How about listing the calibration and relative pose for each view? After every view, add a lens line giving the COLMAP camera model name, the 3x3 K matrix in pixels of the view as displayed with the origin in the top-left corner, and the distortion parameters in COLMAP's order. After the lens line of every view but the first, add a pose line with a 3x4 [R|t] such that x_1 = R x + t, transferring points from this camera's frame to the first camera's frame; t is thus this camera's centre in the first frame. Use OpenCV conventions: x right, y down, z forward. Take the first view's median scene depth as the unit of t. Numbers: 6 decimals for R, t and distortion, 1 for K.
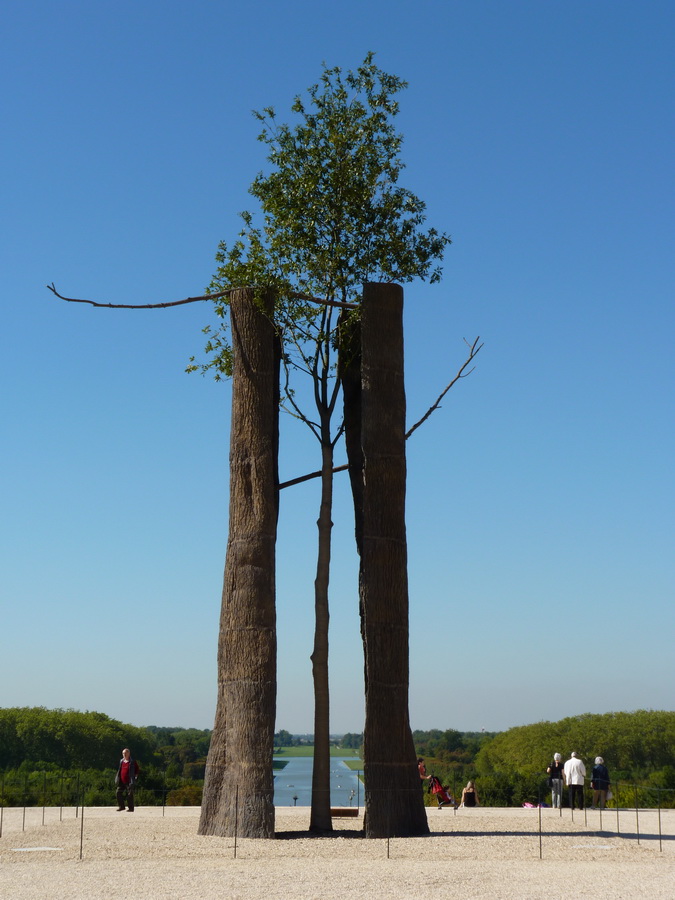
lens RADIAL K [[1821.7, 0, 337.7], [0, 1821.7, 453.0], [0, 0, 1]] dist [0.194979, 0.000000]
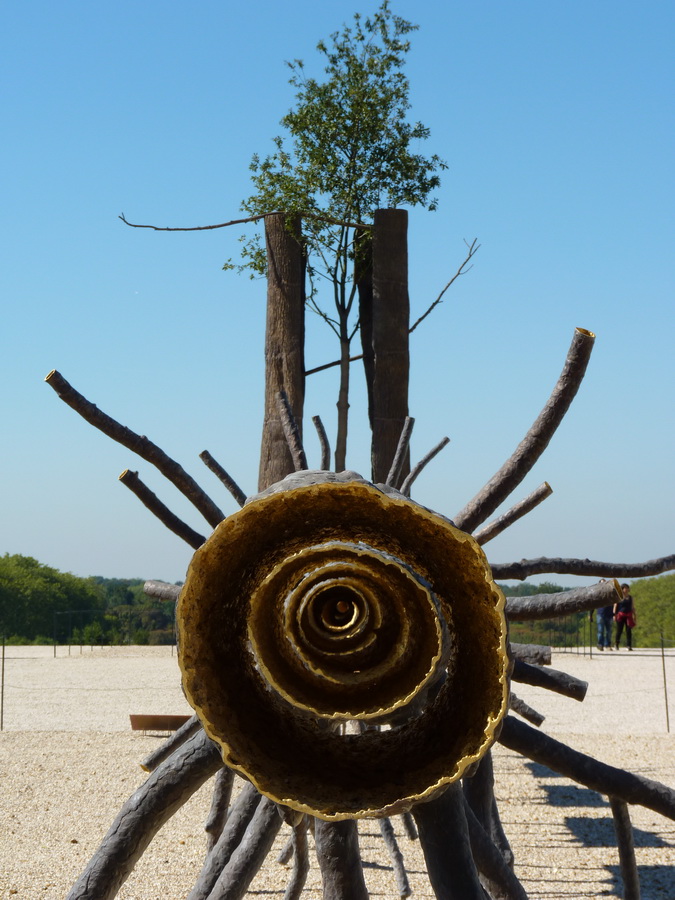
lens RADIAL K [[2874.2, 0, 332.8], [0, 2874.2, 449.4], [0, 0, 1]] dist [0.227200, 0.000000]
pose [[0.999863, 0.003044, -0.016300, 0.017325], [-0.001348, 0.994672, 0.103084, -0.127912], [0.016527, -0.103048, 0.994539, -0.899498]]
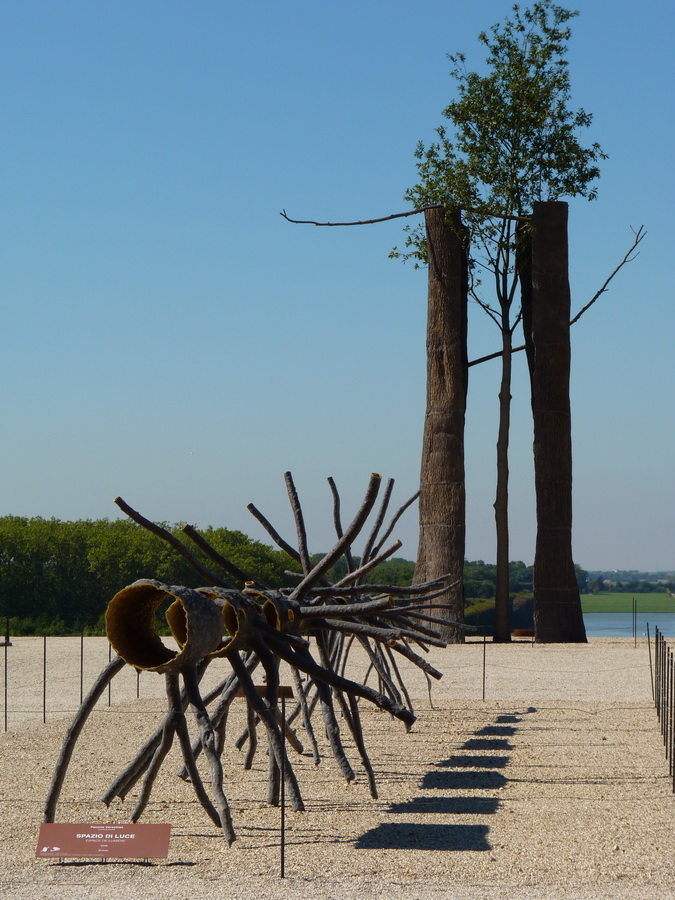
lens RADIAL K [[3630.1, 0, 338.7], [0, 3630.1, 448.1], [0, 0, 1]] dist [0.156880, 0.000000]
pose [[0.995529, -0.003042, -0.094405, 0.109829], [0.014211, 0.992929, 0.117856, -0.211751], [0.093379, -0.118671, 0.988533, -1.397003]]
